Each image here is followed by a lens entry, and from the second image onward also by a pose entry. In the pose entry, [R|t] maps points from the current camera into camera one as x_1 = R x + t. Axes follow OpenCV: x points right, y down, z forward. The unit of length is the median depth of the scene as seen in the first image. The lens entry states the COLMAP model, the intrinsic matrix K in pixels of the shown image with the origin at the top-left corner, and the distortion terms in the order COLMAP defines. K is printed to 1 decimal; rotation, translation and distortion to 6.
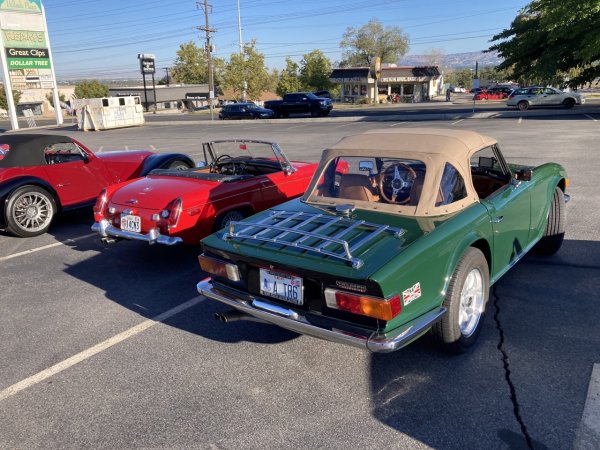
lens RADIAL K [[495.7, 0, 301.7], [0, 495.7, 223.0], [0, 0, 1]] dist [0.017993, -0.007925]
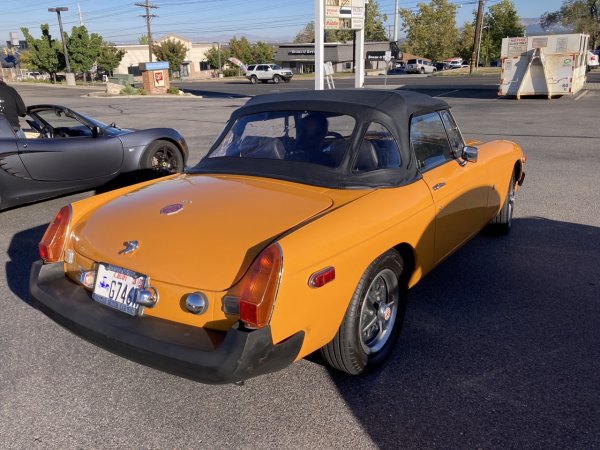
lens RADIAL K [[495.7, 0, 300.0], [0, 495.7, 213.5], [0, 0, 1]] dist [0.017993, -0.007925]
pose [[0.988450, 0.051960, -0.142364, -0.301506], [-0.045510, 0.997800, 0.048201, -0.039163], [0.144556, -0.041166, 0.988640, 0.221598]]
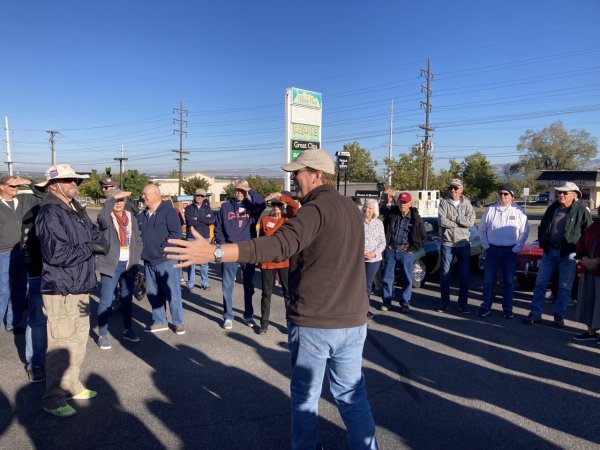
lens RADIAL K [[495.7, 0, 294.2], [0, 495.7, 230.3], [0, 0, 1]] dist [0.017993, -0.007925]
pose [[0.979062, 0.051700, -0.196885, -0.220570], [-0.086351, 0.981356, -0.171711, -0.000313], [0.184337, 0.185117, 0.965273, 0.038348]]
